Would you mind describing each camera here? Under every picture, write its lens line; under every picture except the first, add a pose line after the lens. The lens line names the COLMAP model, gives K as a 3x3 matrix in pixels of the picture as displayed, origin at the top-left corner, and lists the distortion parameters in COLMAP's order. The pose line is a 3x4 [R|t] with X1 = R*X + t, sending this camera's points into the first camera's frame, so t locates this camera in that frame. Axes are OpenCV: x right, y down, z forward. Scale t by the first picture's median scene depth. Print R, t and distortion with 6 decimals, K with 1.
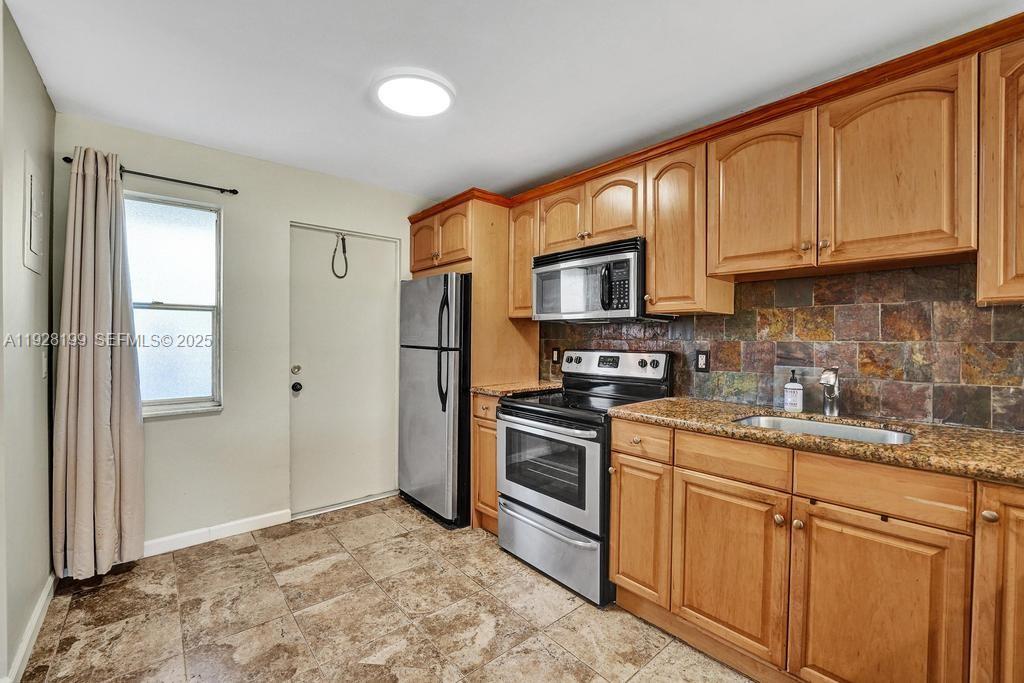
lens RADIAL K [[424.0, 0, 512.7], [0, 424.0, 341.8], [0, 0, 1]] dist [-0.025947, 0.000258]
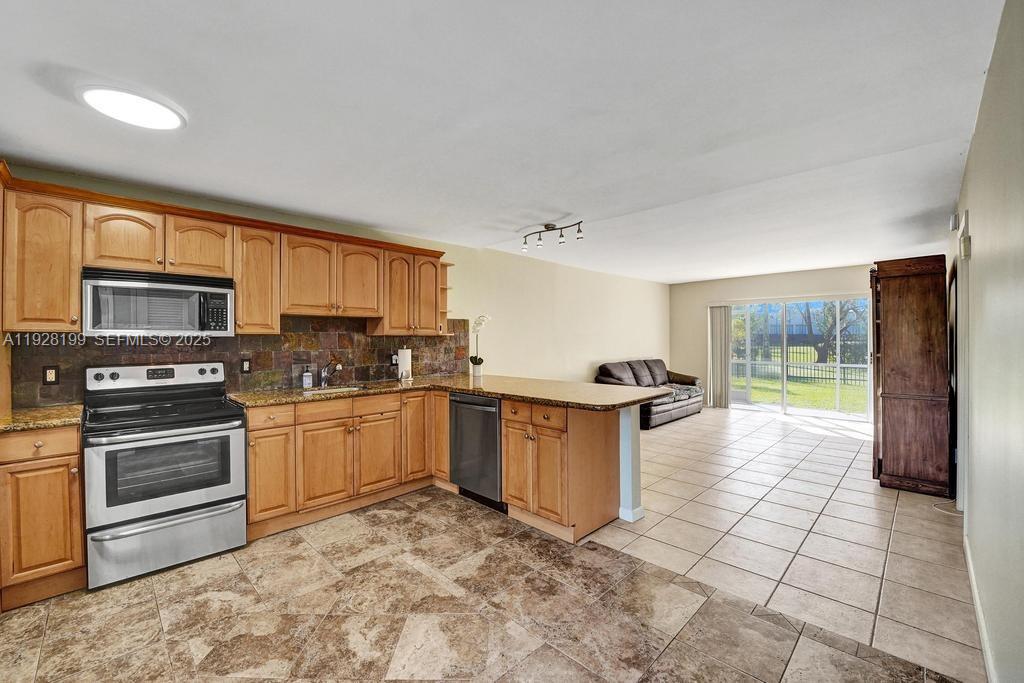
lens RADIAL K [[414.5, 0, 506.3], [0, 414.5, 340.2], [0, 0, 1]] dist [-0.022559, 0.000499]
pose [[-0.067422, -0.007164, 0.997699, -1.039451], [0.014988, 0.999854, 0.008193, -0.041698], [-0.997612, 0.015506, -0.067305, 0.189239]]
